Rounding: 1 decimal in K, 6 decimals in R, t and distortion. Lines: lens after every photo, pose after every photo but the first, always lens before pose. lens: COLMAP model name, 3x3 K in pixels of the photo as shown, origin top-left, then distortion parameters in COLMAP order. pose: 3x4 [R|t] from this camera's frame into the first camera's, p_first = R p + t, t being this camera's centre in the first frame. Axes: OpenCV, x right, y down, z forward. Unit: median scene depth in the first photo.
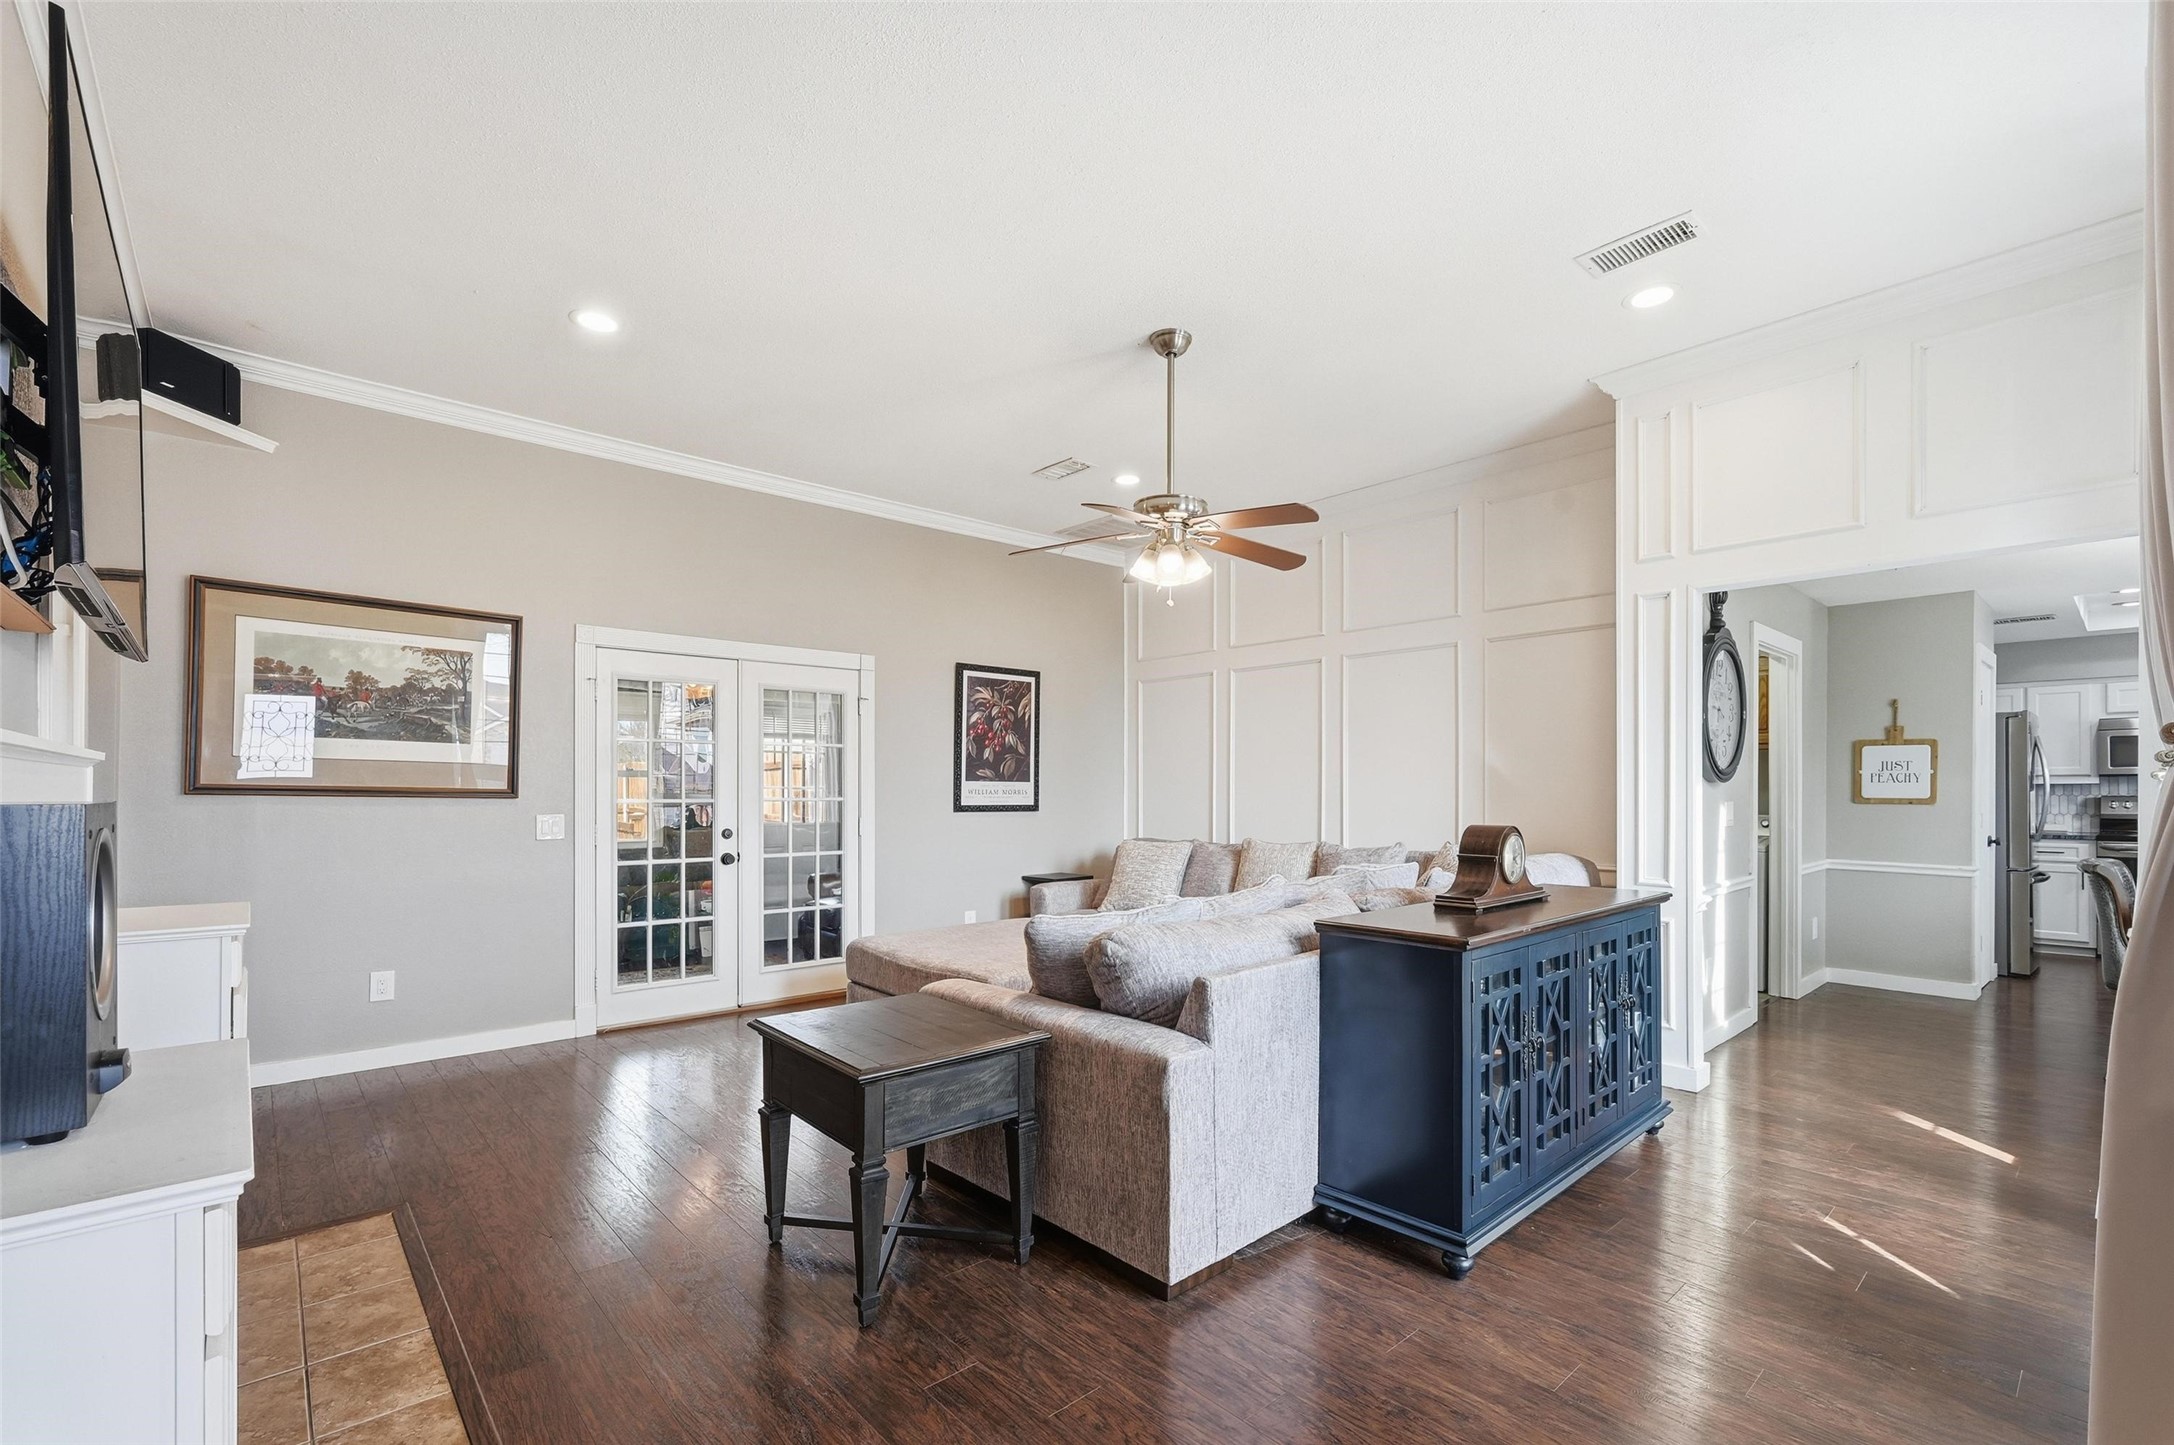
lens RADIAL K [[947.4, 0, 1089.3], [0, 947.4, 792.7], [0, 0, 1]] dist [0.002513, 0.000434]
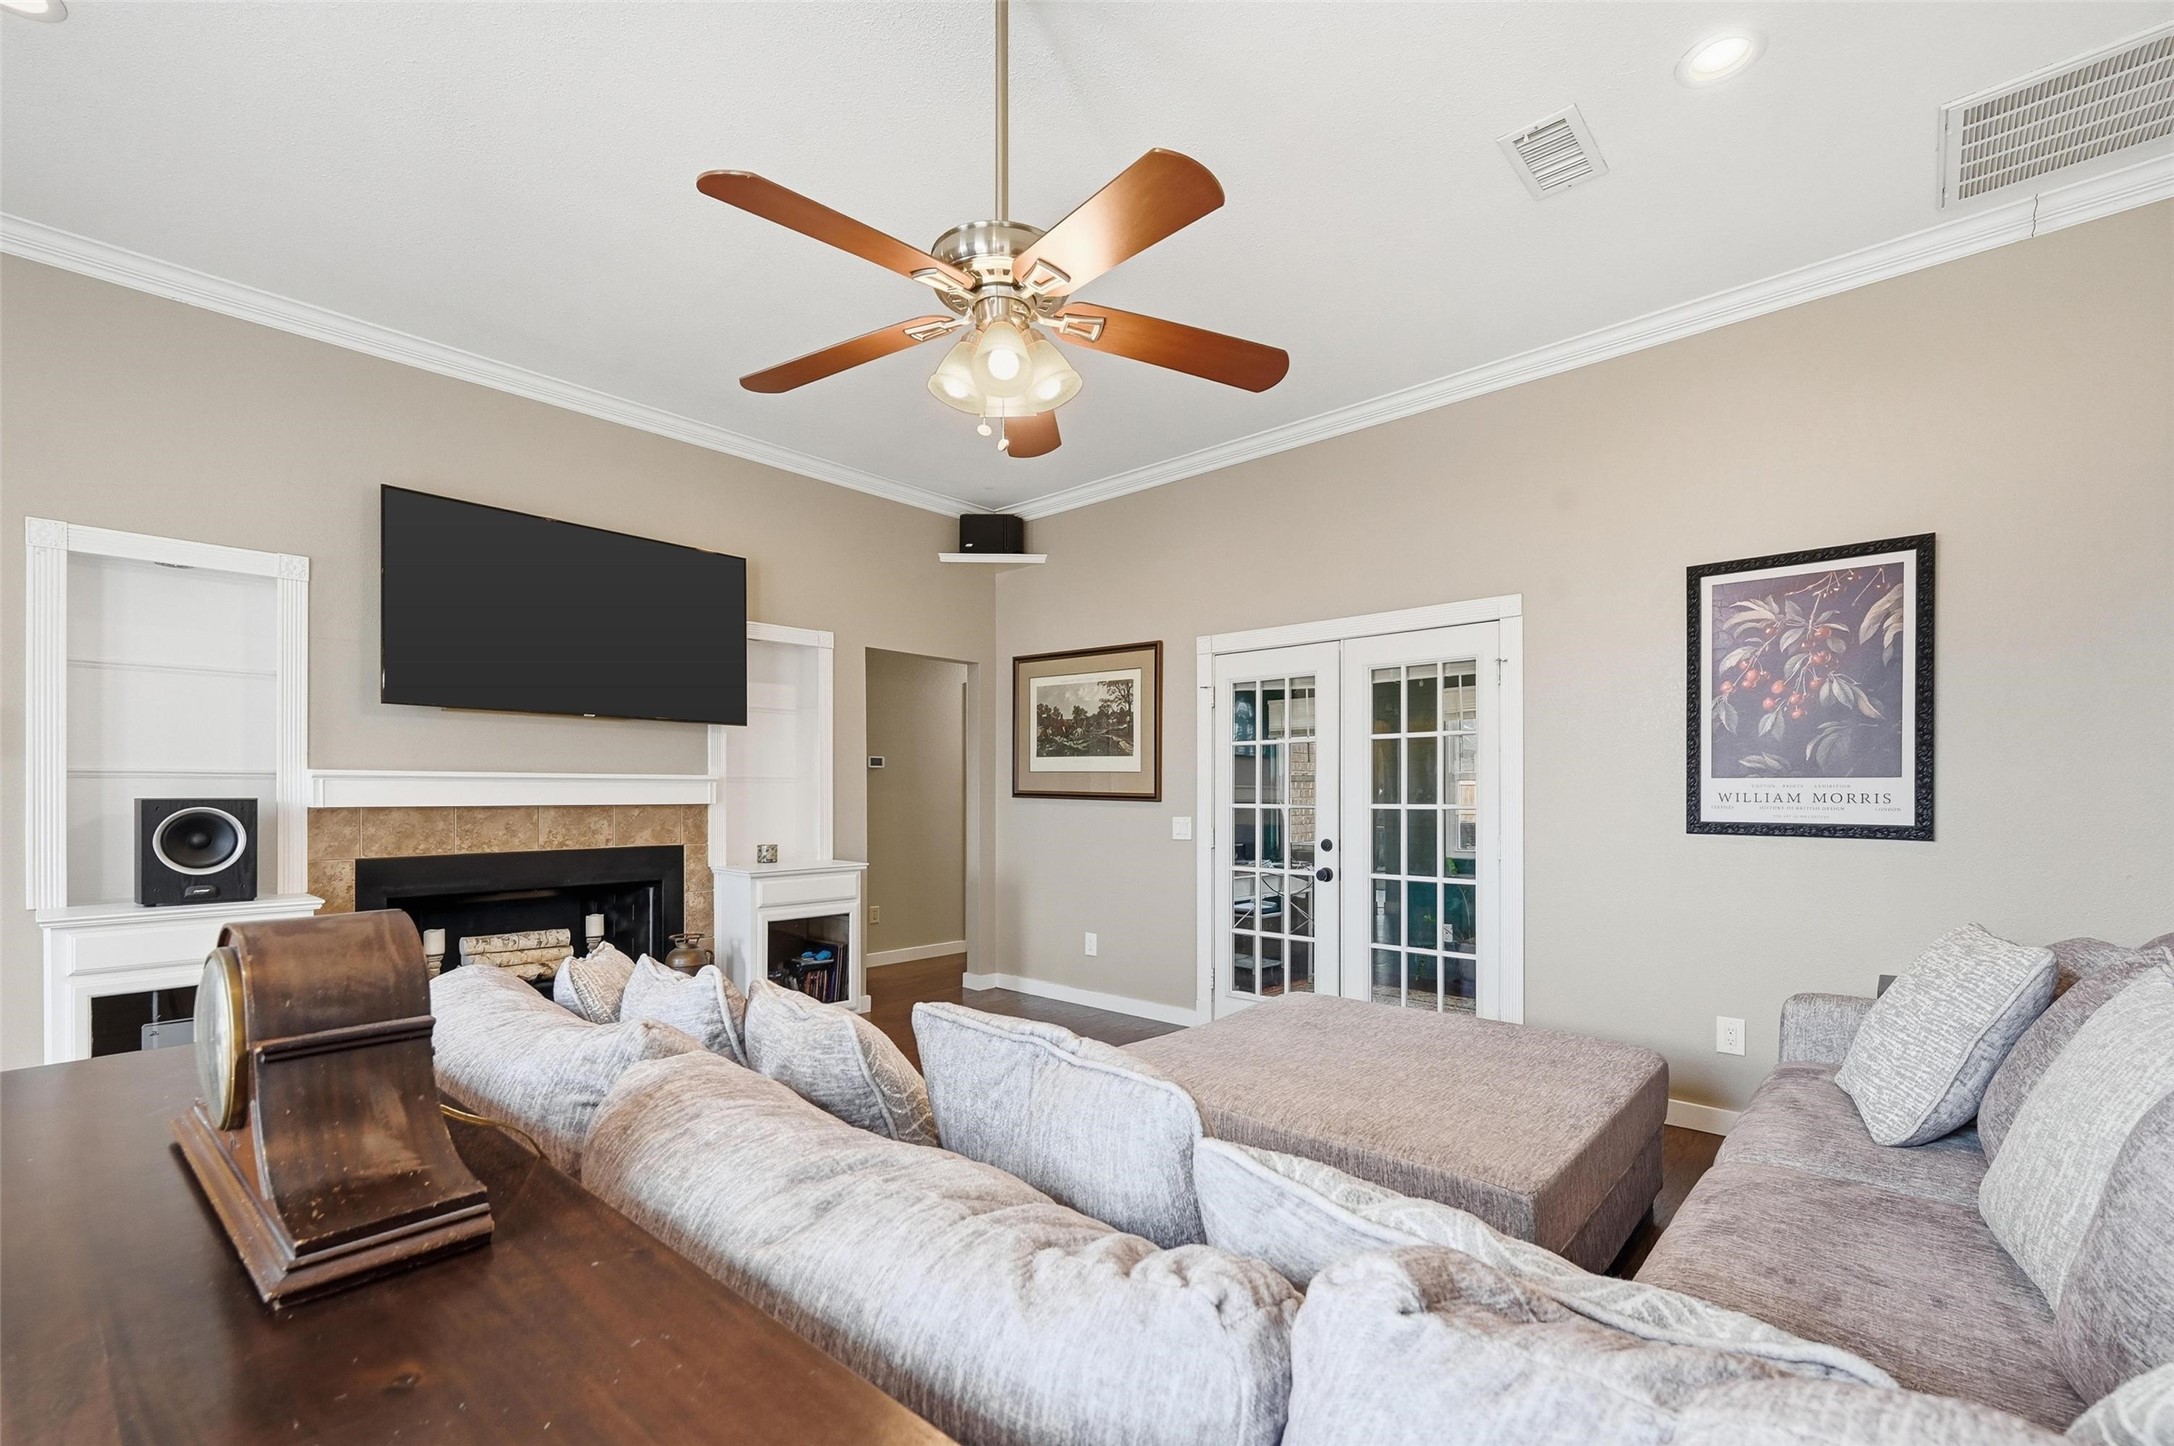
lens RADIAL K [[947.4, 0, 1089.3], [0, 947.4, 793.2], [0, 0, 1]] dist [0.002513, 0.000434]
pose [[0.114970, -0.003015, -0.993364, 0.444848], [-0.003505, 0.999988, -0.003441, 0.000039], [0.993363, 0.003877, 0.114958, 0.683447]]
